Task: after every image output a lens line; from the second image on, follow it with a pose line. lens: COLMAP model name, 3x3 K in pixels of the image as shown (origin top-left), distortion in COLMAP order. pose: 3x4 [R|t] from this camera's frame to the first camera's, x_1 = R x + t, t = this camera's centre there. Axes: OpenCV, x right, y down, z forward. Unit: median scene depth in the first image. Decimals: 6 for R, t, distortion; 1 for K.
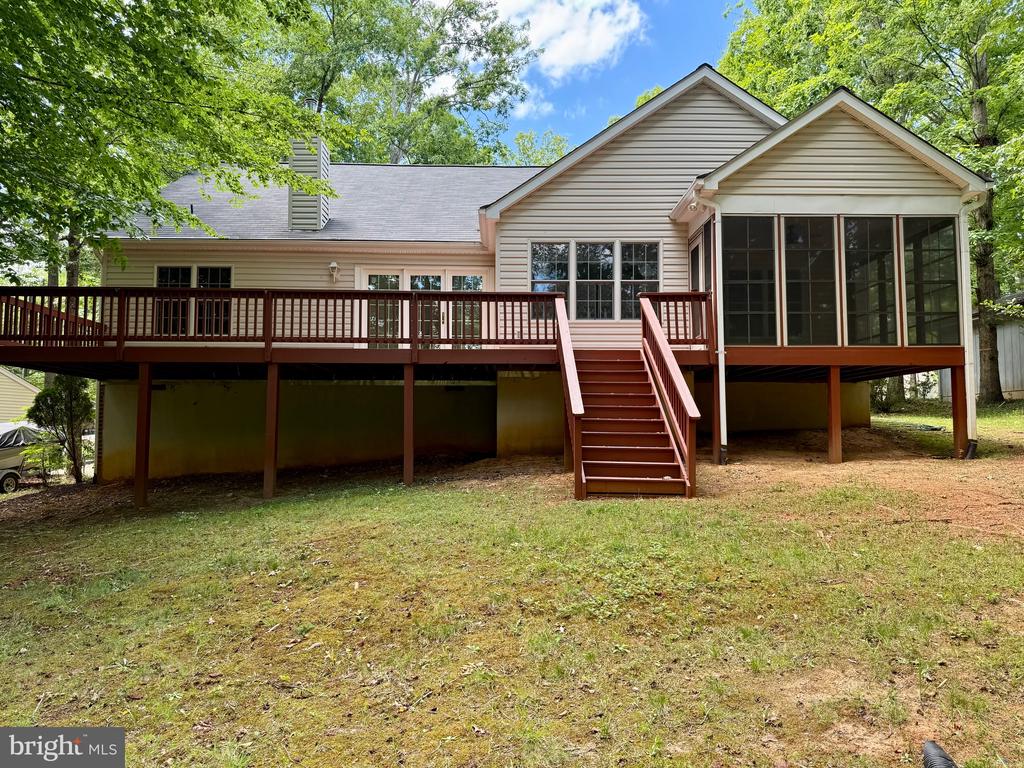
lens RADIAL K [[714.7, 0, 512.0], [0, 714.7, 384.0], [0, 0, 1]] dist [0.001640, 0.000056]
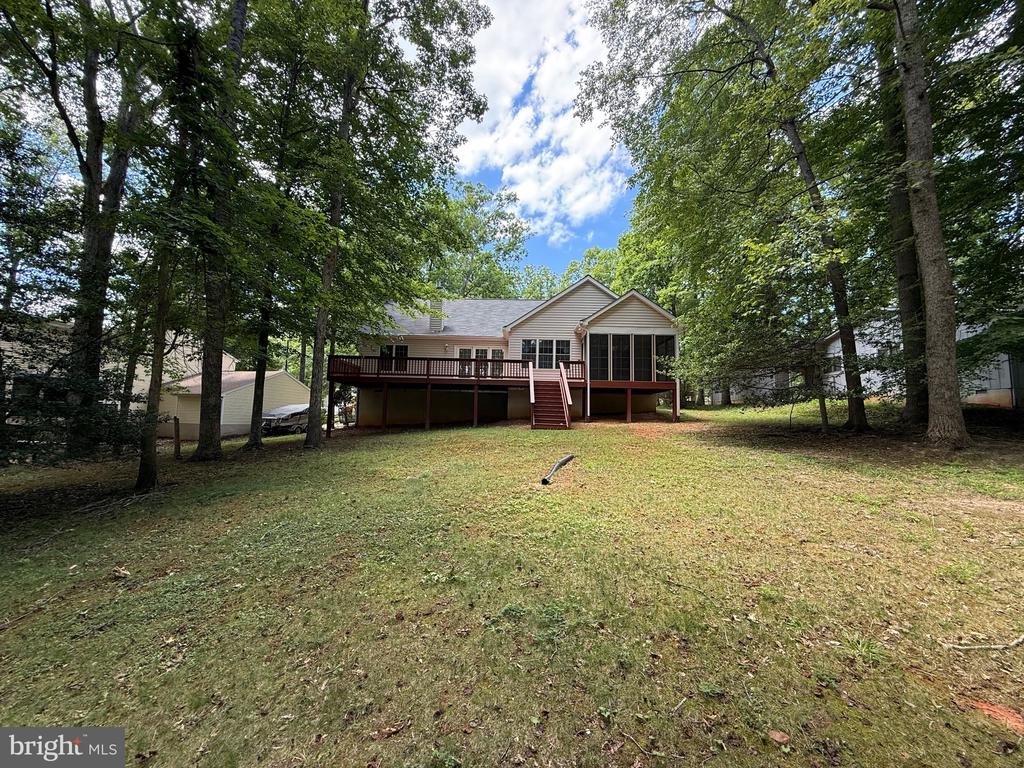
lens RADIAL K [[430.6, 0, 512.0], [0, 430.6, 384.0], [0, 0, 1]] dist [0.014424, 0.000107]
pose [[0.999385, 0.021561, -0.027637, 0.039899], [-0.022086, 0.999578, -0.018851, -0.001020], [0.027219, 0.019450, 0.999440, -0.646484]]
